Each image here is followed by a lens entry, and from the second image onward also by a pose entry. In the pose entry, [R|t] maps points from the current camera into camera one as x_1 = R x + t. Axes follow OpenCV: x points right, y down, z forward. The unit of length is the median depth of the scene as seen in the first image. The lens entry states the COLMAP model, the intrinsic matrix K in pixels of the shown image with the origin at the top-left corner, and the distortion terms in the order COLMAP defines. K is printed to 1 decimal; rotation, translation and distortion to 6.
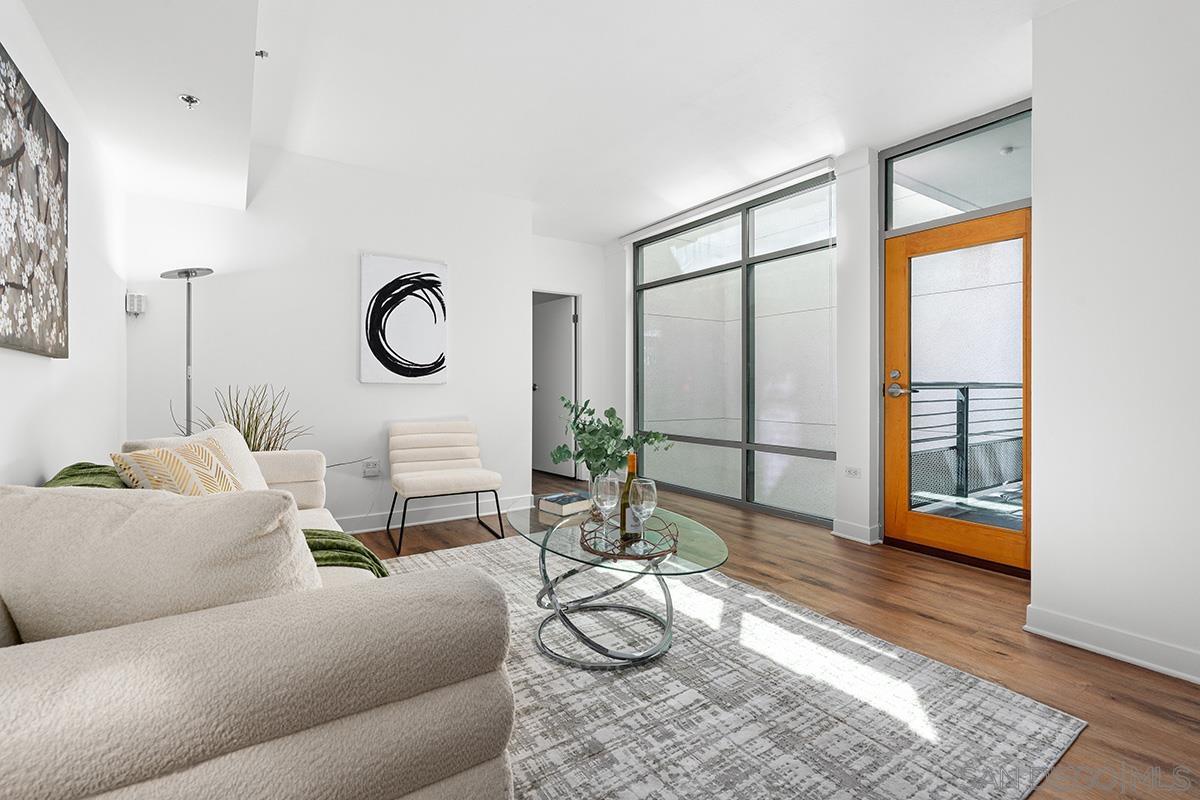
lens RADIAL K [[540.6, 0, 596.5], [0, 540.6, 387.8], [0, 0, 1]] dist [-0.009996, 0.003125]
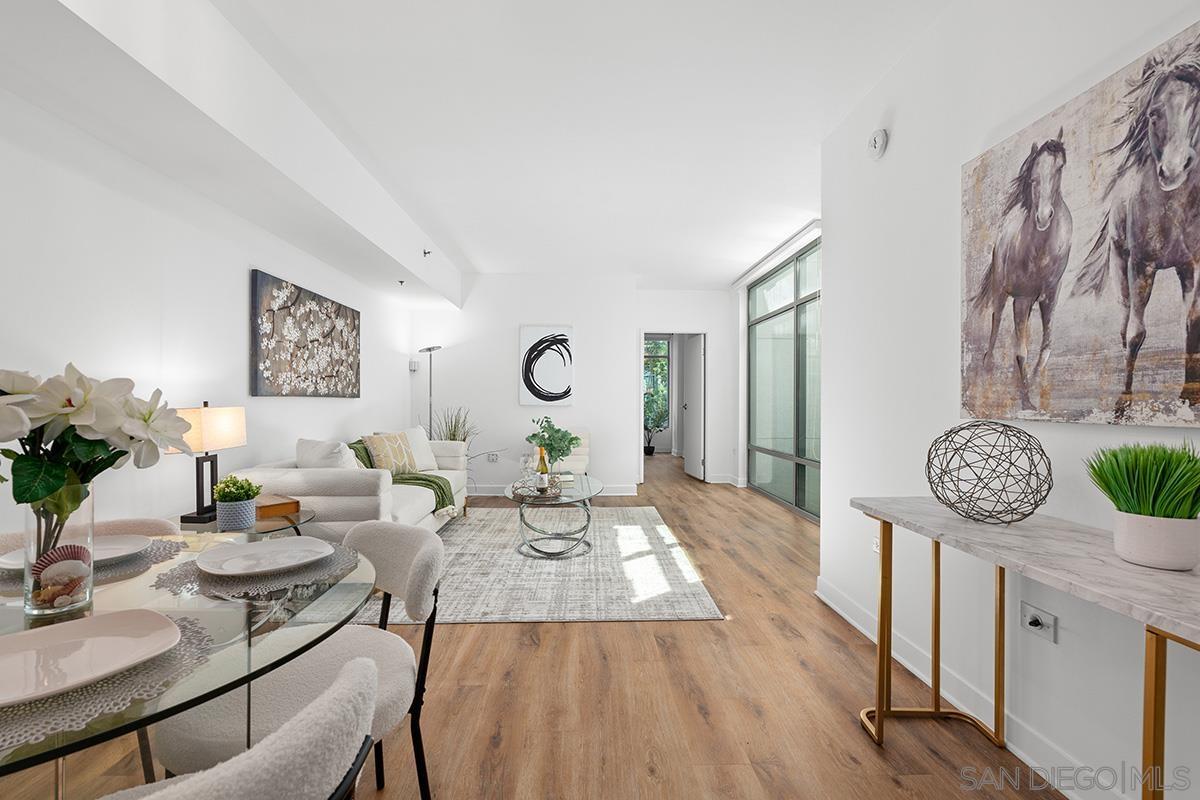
lens RADIAL K [[540.6, 0, 597.8], [0, 540.6, 398.2], [0, 0, 1]] dist [-0.009996, 0.003125]
pose [[0.850294, -0.002051, -0.526304, 0.803832], [-0.002612, 0.999964, -0.008117, -0.022832], [0.526302, 0.008276, 0.850258, -0.345901]]
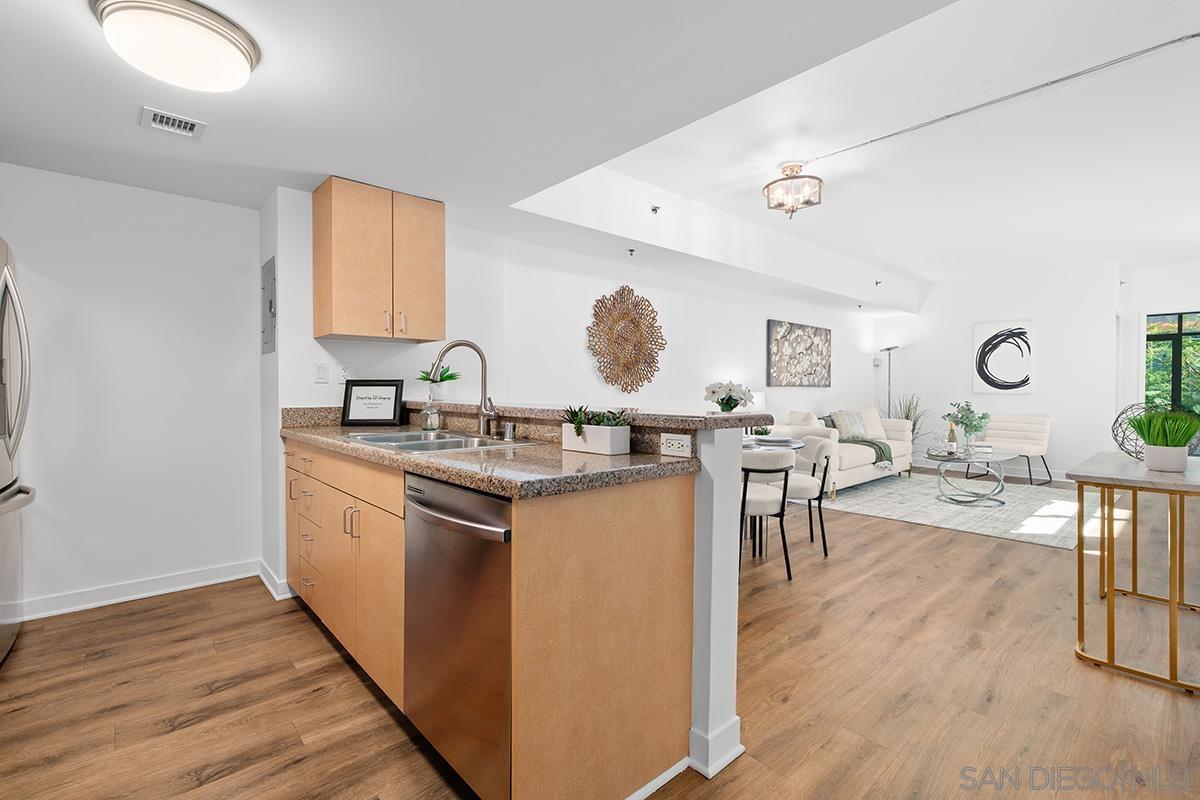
lens RADIAL K [[540.6, 0, 594.5], [0, 540.6, 396.9], [0, 0, 1]] dist [-0.009996, 0.003125]
pose [[0.139116, 0.015849, -0.990149, 1.582955], [-0.004850, 0.999871, 0.015323, -0.023187], [0.990264, 0.002670, 0.139175, -0.726739]]
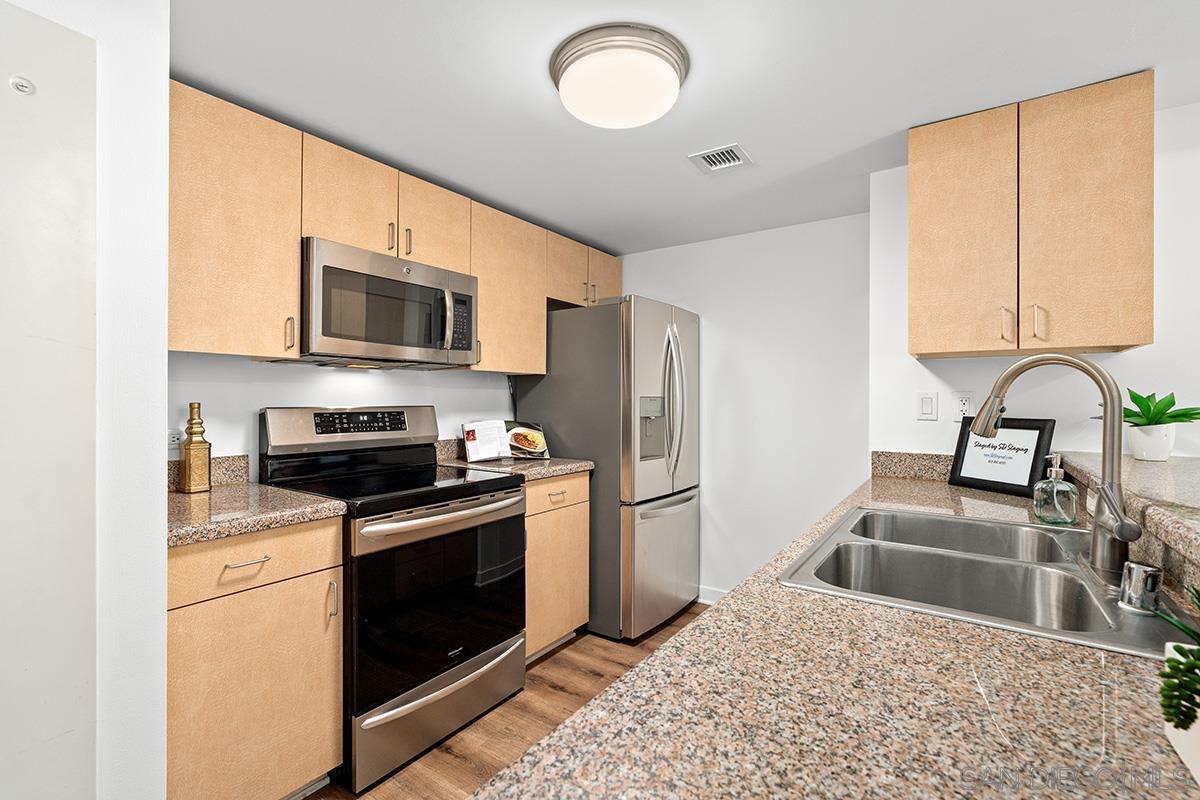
lens RADIAL K [[540.6, 0, 592.8], [0, 540.6, 398.6], [0, 0, 1]] dist [-0.009996, 0.003125]
pose [[-0.931411, -0.002603, -0.363959, 1.206679], [-0.004799, 0.999975, 0.005129, -0.060816], [0.363936, 0.006524, -0.931401, -0.583860]]
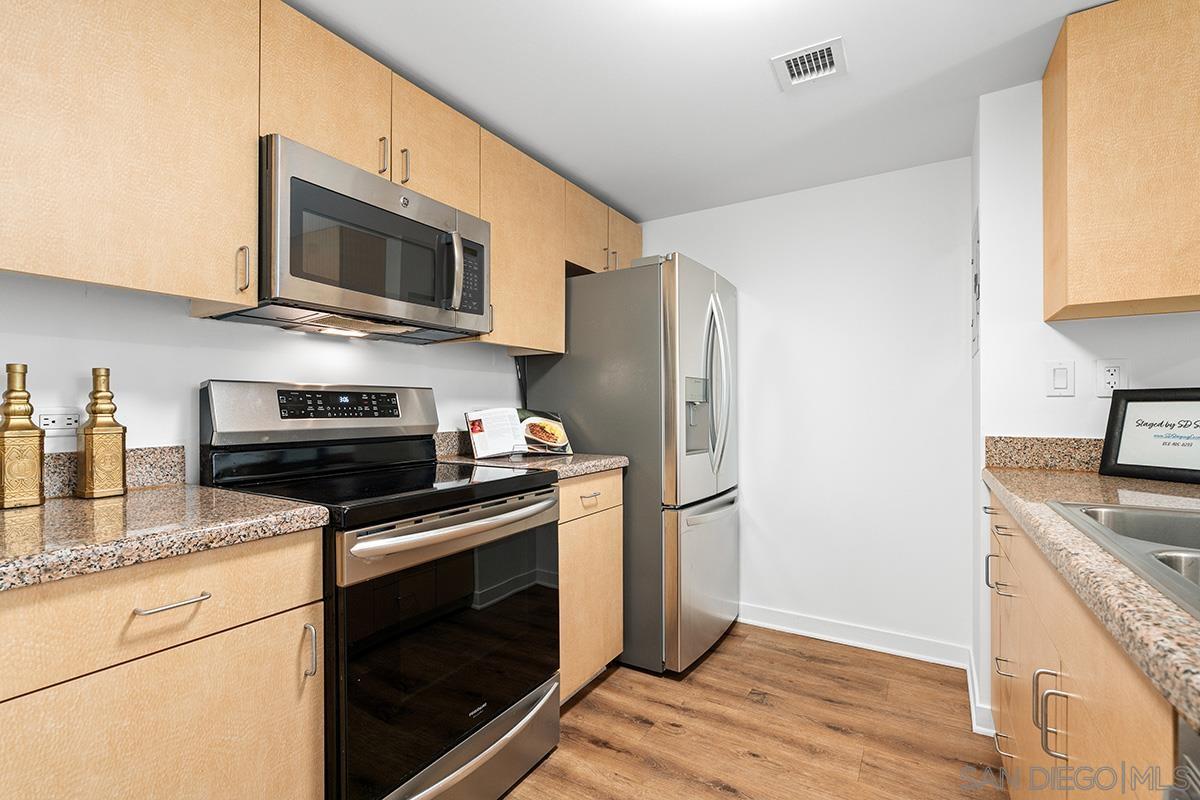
lens RADIAL K [[540.6, 0, 591.8], [0, 540.6, 406.2], [0, 0, 1]] dist [-0.009996, 0.003125]
pose [[-0.909622, 0.001535, -0.415434, 1.229444], [0.000409, 0.999996, 0.002801, -0.022408], [0.415437, 0.002378, -0.909619, -0.770342]]
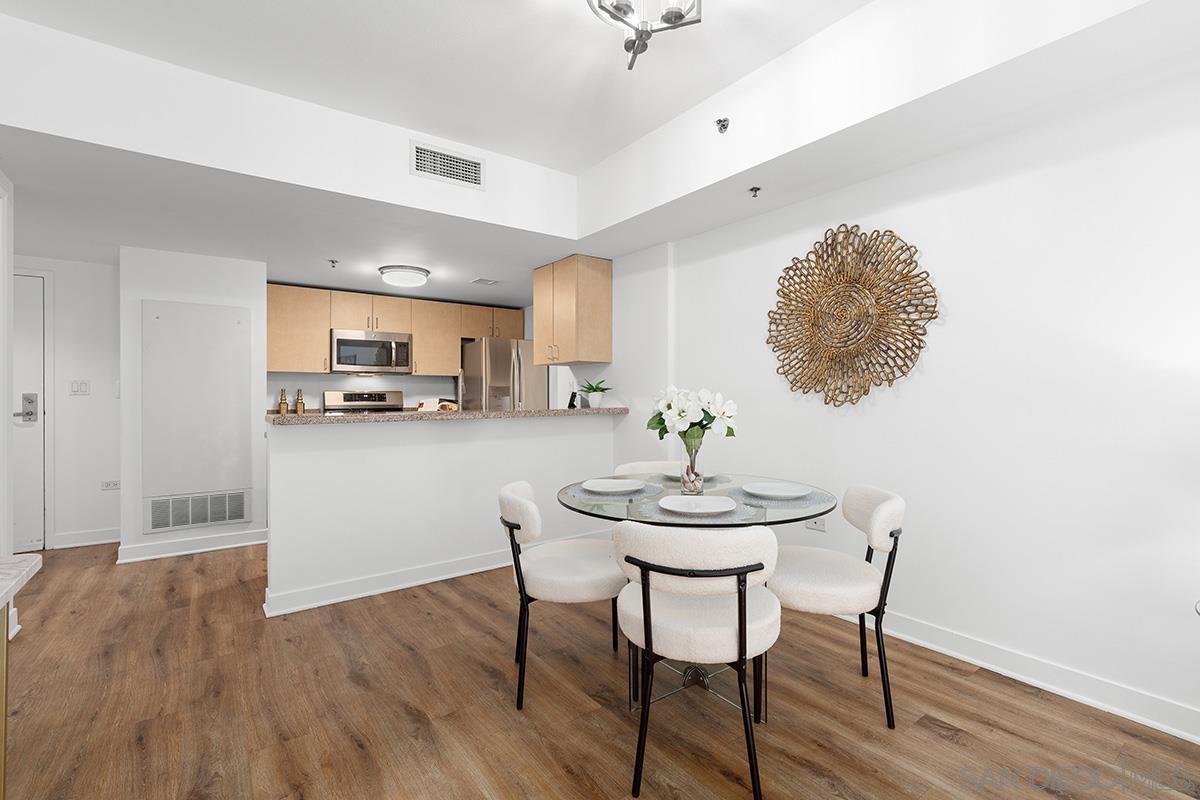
lens RADIAL K [[540.6, 0, 601.2], [0, 540.6, 395.4], [0, 0, 1]] dist [-0.009996, 0.003125]
pose [[-0.998800, 0.003232, -0.048868, 0.521595], [0.003101, 0.999991, 0.002754, -0.032444], [0.048876, 0.002599, -0.998801, 0.464666]]
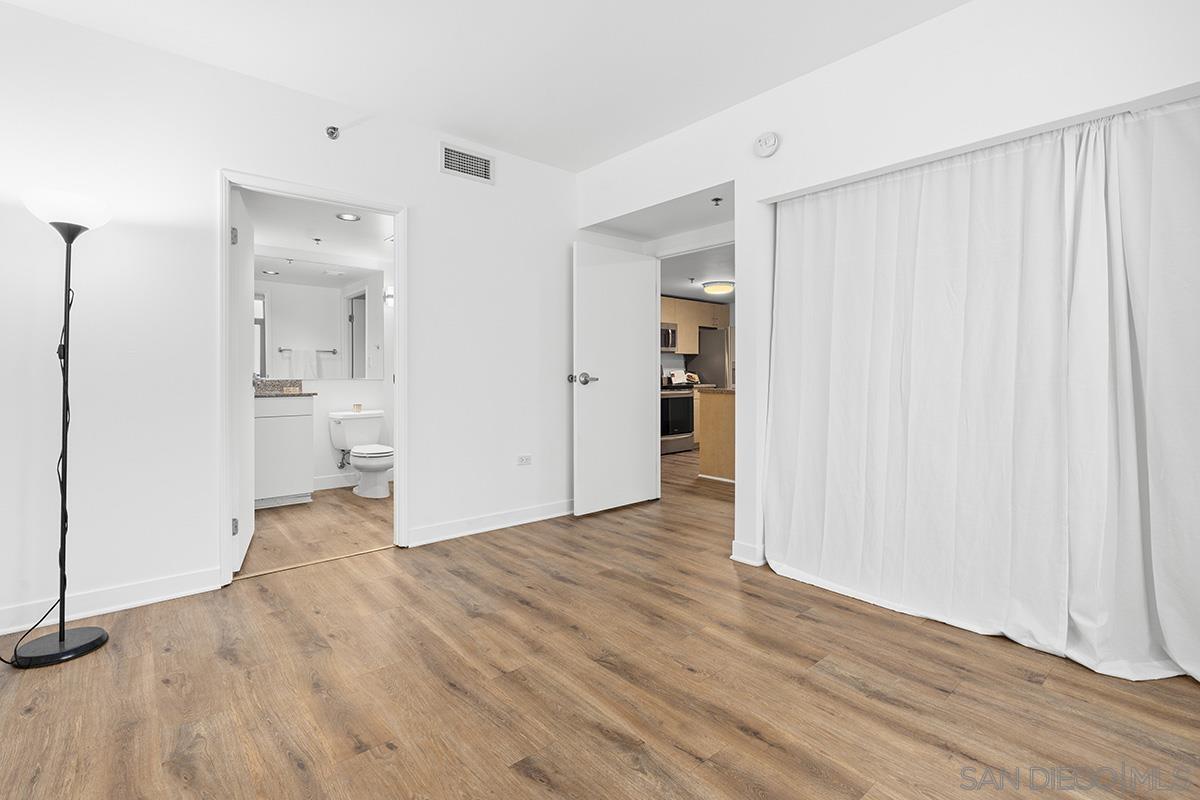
lens RADIAL K [[540.6, 0, 598.0], [0, 540.6, 384.6], [0, 0, 1]] dist [-0.009996, 0.003125]
pose [[-0.991183, 0.004214, -0.132434, 1.783576], [0.000570, 0.999620, 0.027545, -0.021940], [0.132500, 0.027227, -0.990809, 1.080161]]
